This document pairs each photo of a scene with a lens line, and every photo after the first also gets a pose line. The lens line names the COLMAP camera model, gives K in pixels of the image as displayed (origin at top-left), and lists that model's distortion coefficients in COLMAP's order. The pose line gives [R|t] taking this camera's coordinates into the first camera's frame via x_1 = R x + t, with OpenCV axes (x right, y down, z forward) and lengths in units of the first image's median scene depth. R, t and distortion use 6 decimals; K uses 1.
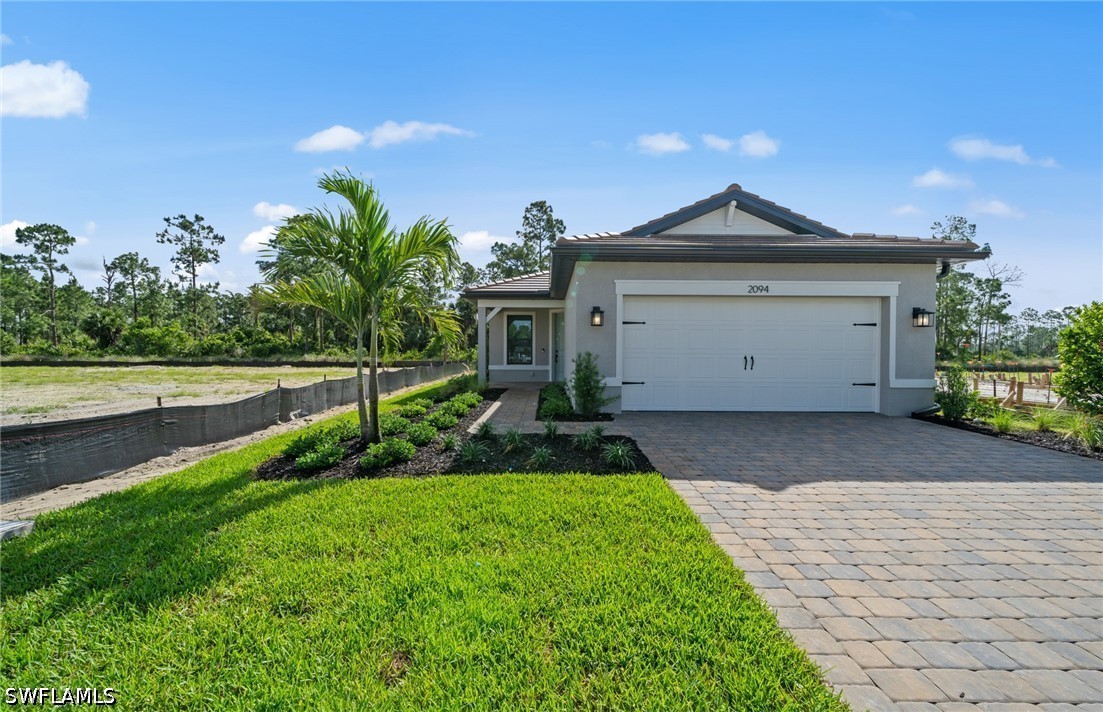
lens RADIAL K [[425.0, 0, 561.5], [0, 425.0, 352.0], [0, 0, 1]] dist [-0.002149, -0.000544]
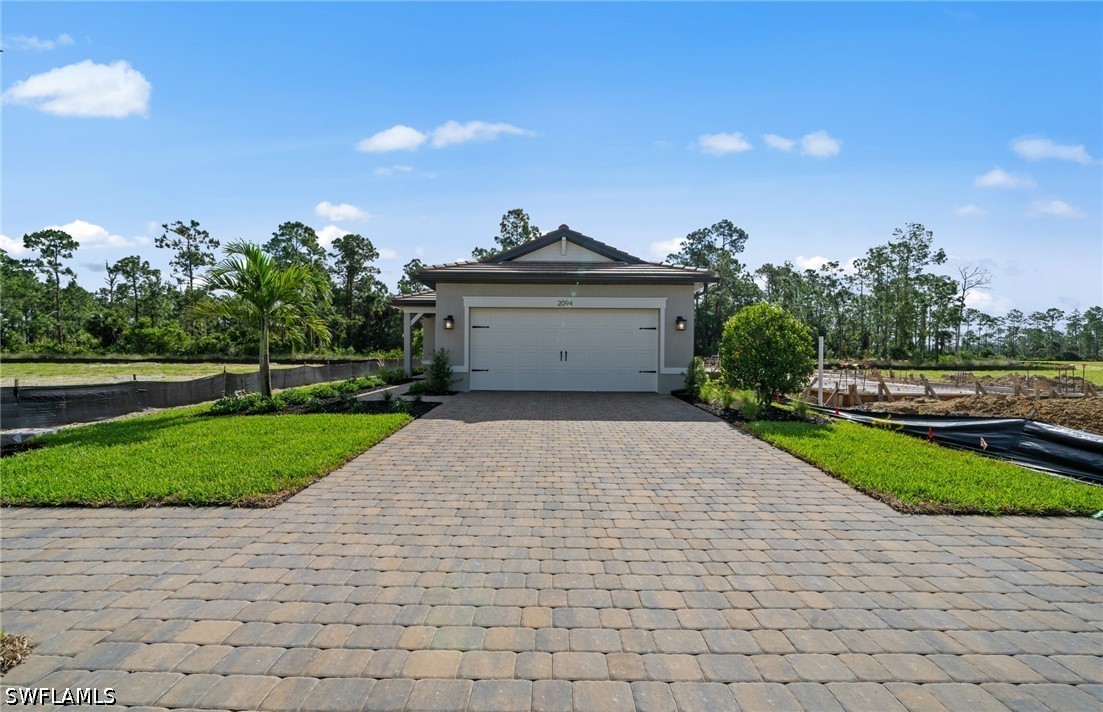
lens RADIAL K [[425.0, 0, 563.3], [0, 425.0, 354.7], [0, 0, 1]] dist [-0.002149, -0.000544]
pose [[0.999995, 0.002183, -0.002073, 0.069220], [-0.002171, 0.999981, 0.005728, 0.002117], [0.002086, -0.005724, 0.999981, -0.061142]]
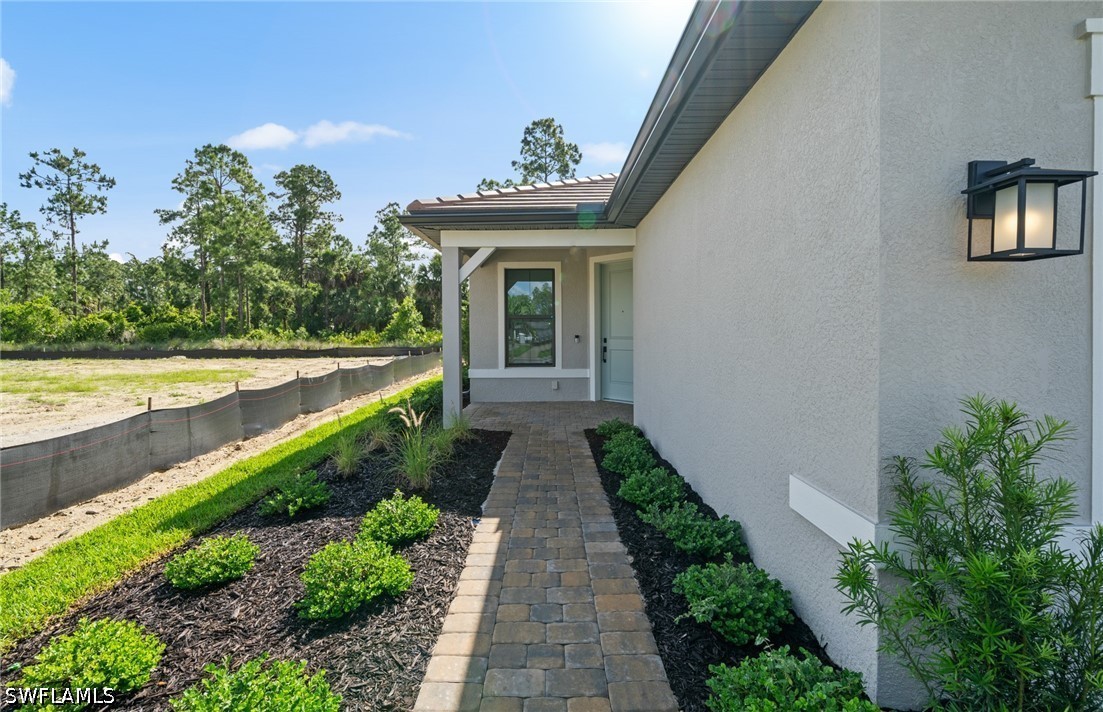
lens RADIAL K [[525.7, 0, 556.0], [0, 525.7, 327.2], [0, 0, 1]] dist [-0.004473, -0.000056]
pose [[0.999730, -0.010367, -0.020807, -0.018290], [0.010334, 0.999945, -0.001719, -0.005296], [0.020823, 0.001503, 0.999782, 0.126683]]
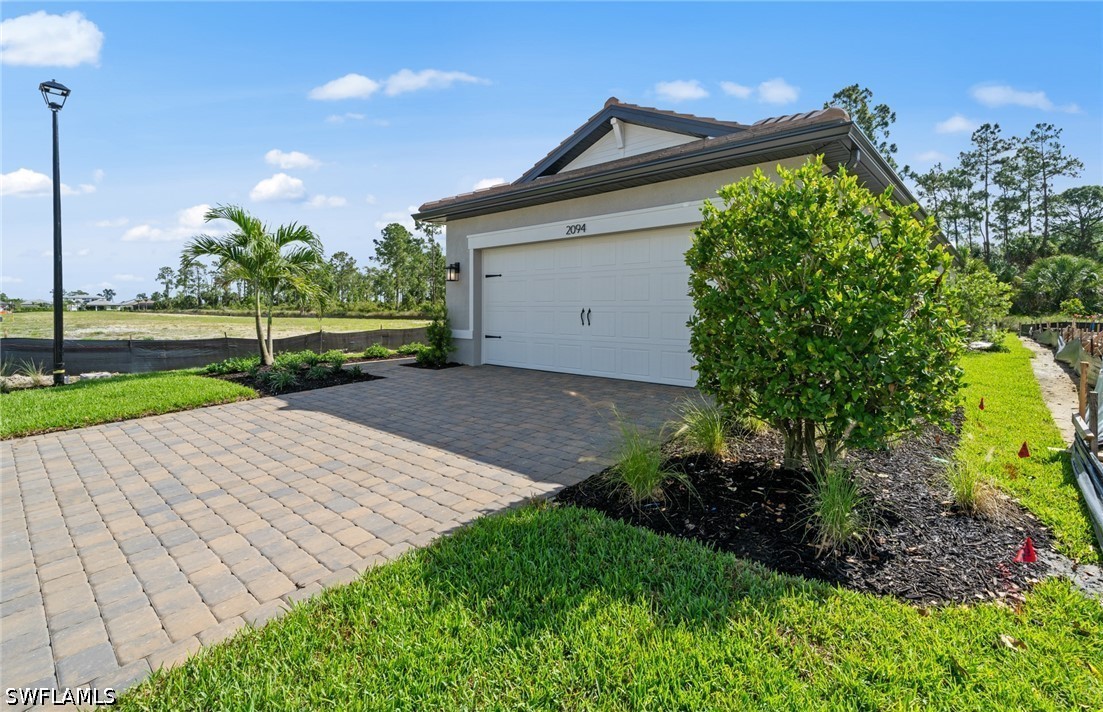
lens RADIAL K [[525.7, 0, 530.8], [0, 525.7, 302.9], [0, 0, 1]] dist [-0.004473, -0.000056]
pose [[0.718345, -0.012746, -0.695570, 0.168992], [0.007214, 0.999915, -0.010872, 0.001328], [0.695649, 0.002793, 0.718376, 0.028994]]
